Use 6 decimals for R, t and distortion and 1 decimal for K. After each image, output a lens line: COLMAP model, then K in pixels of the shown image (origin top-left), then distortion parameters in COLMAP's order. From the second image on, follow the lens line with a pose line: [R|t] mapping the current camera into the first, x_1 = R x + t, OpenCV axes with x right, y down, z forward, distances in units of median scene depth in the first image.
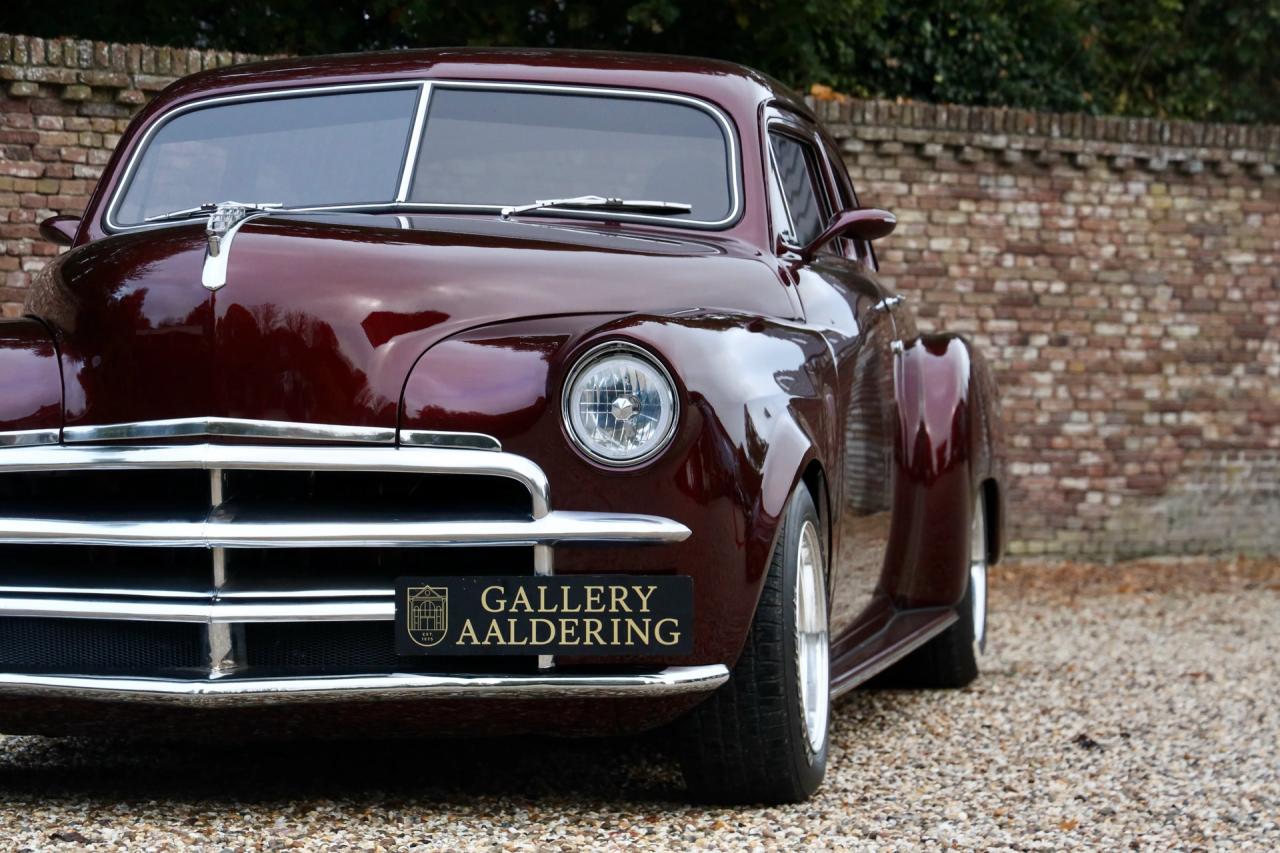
lens RADIAL K [[3782.8, 0, 678.6], [0, 3782.8, 420.6], [0, 0, 1]] dist [0.217087, 0.000000]
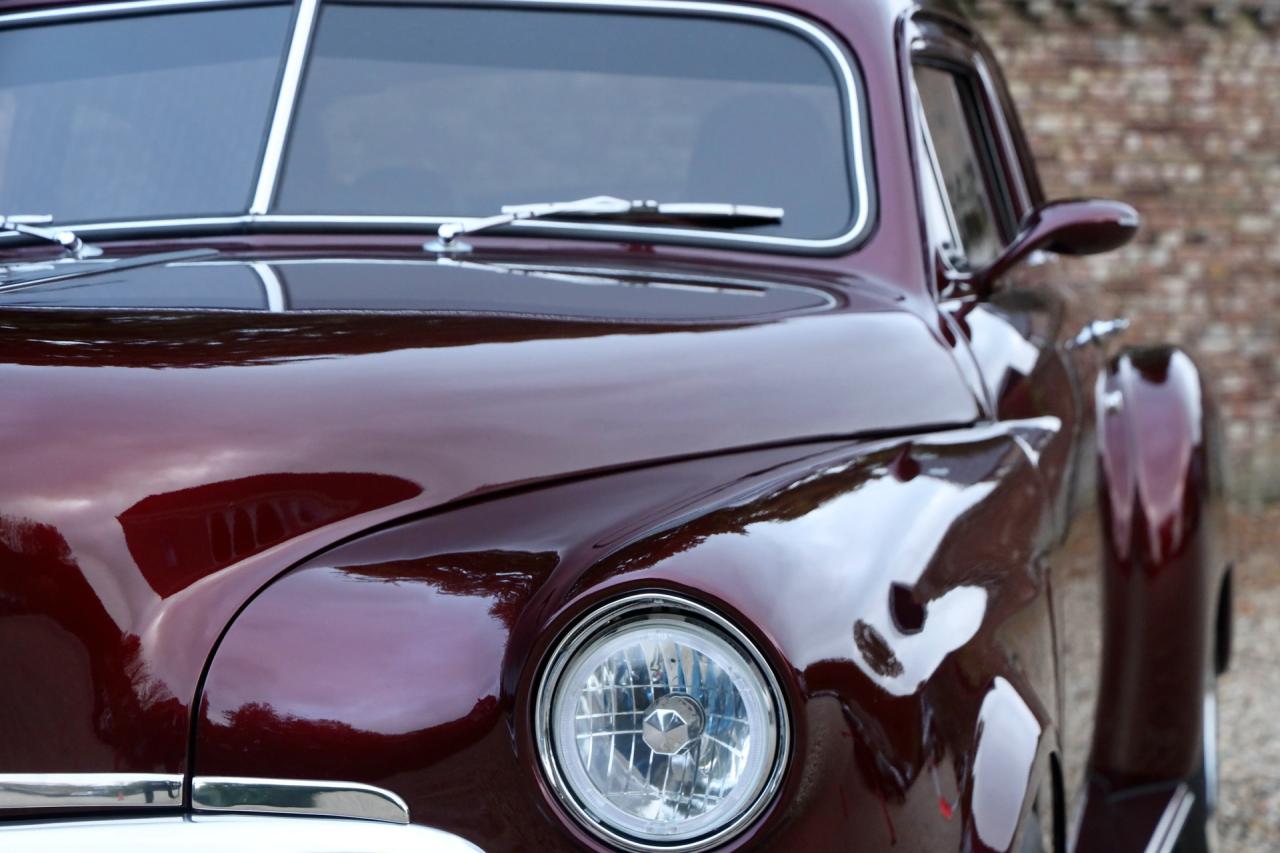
lens RADIAL K [[3782.8, 0, 650.5], [0, 3782.8, 417.7], [0, 0, 1]] dist [0.217087, 0.000000]
pose [[0.999764, -0.013116, -0.017312, -0.002798], [0.013889, 0.998876, 0.045320, -0.021619], [0.016698, -0.045549, 0.998823, 0.183894]]
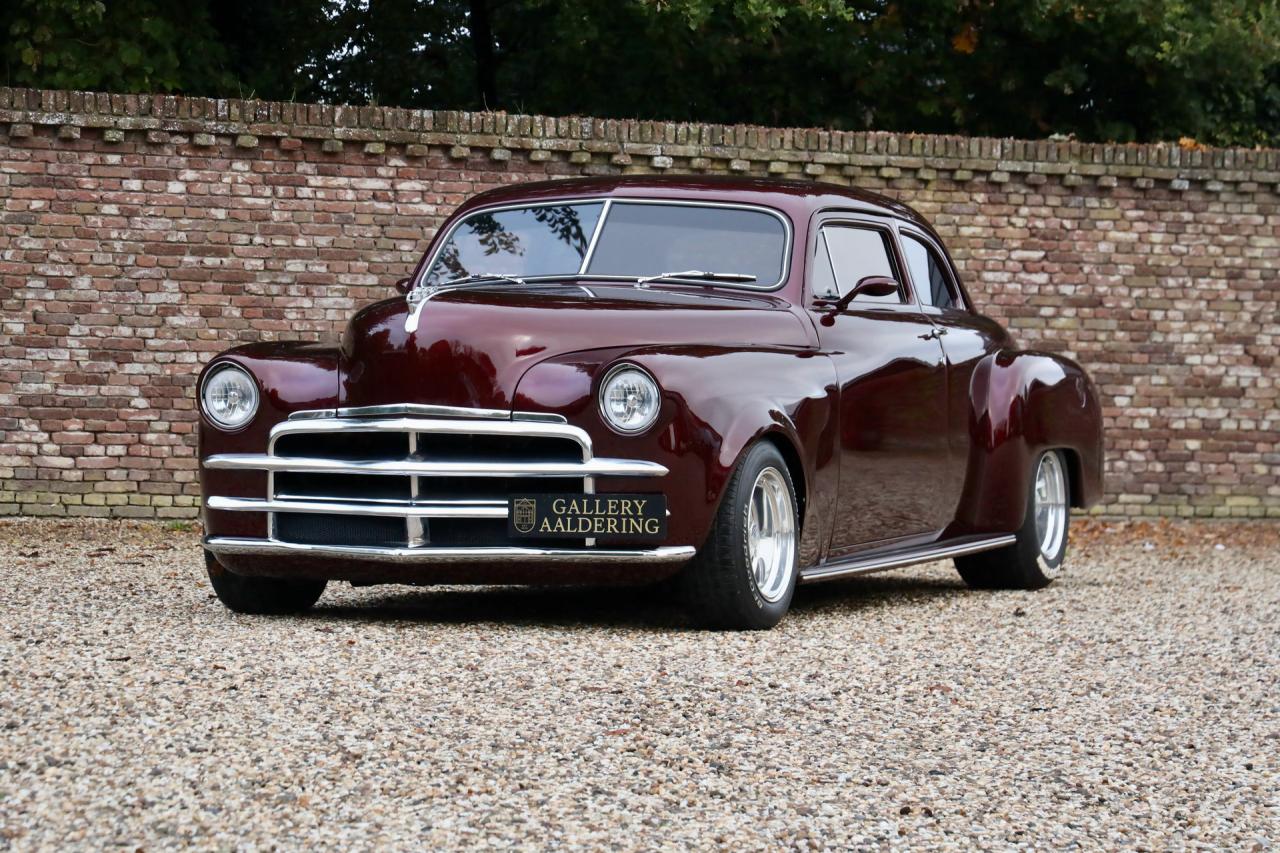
lens RADIAL K [[3809.3, 0, 668.5], [0, 3809.3, 431.2], [0, 0, 1]] dist [0.242377, 0.000000]
pose [[0.978065, 0.009449, -0.208086, 0.128719], [-0.007826, 0.999932, 0.008622, -0.001527], [0.208153, -0.006804, 0.978073, -0.257281]]
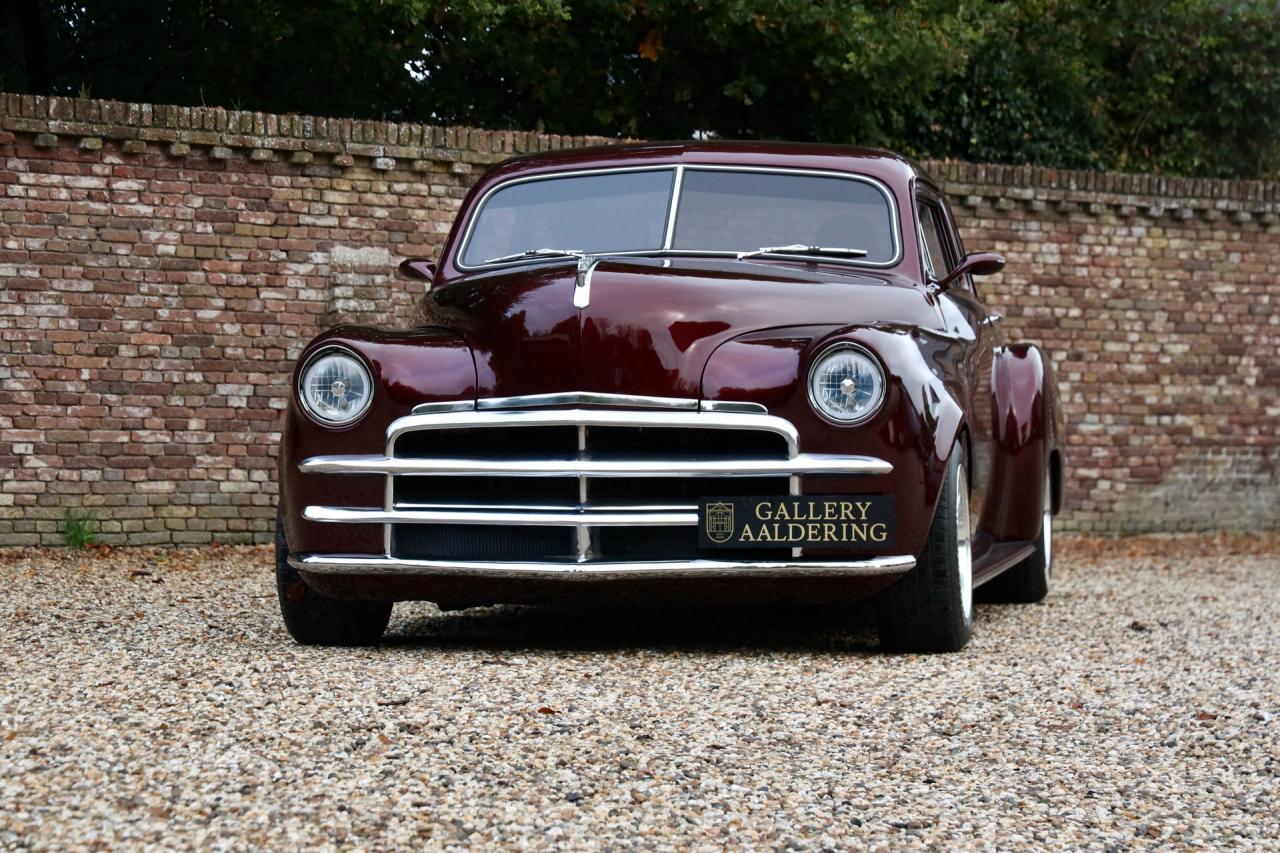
lens RADIAL K [[3535.8, 0, 671.1], [0, 3535.8, 425.3], [0, 0, 1]] dist [0.201703, 0.000000]
pose [[0.999999, 0.000350, -0.001476, -0.028914], [-0.000356, 0.999990, -0.004460, 0.006512], [0.001475, 0.004460, 0.999989, -0.146391]]
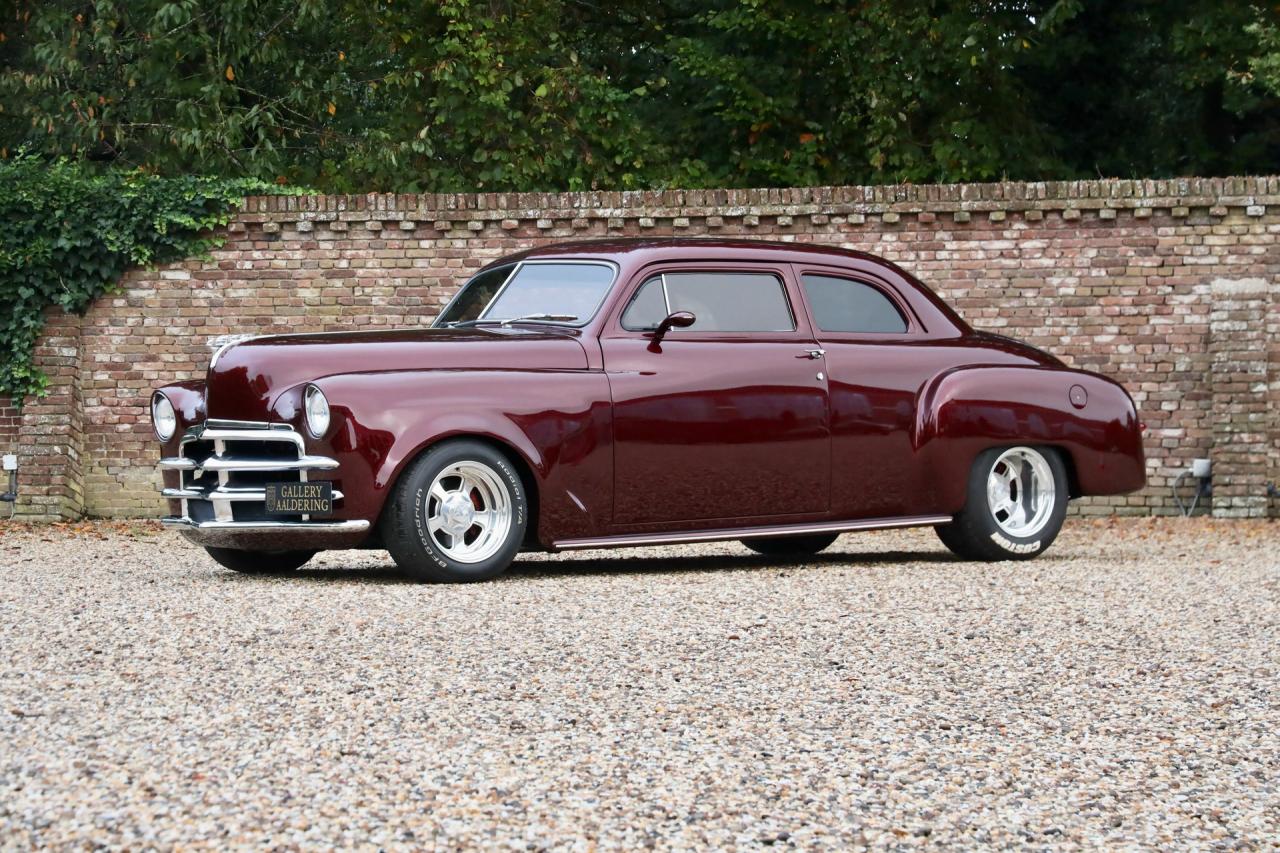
lens RADIAL K [[3215.6, 0, 604.7], [0, 3215.6, 428.5], [0, 0, 1]] dist [0.173726, 0.000000]
pose [[0.703412, -0.015445, -0.710615, 0.538616], [0.016401, 0.999850, -0.005497, 0.007068], [0.710594, -0.007788, 0.703560, -0.107398]]
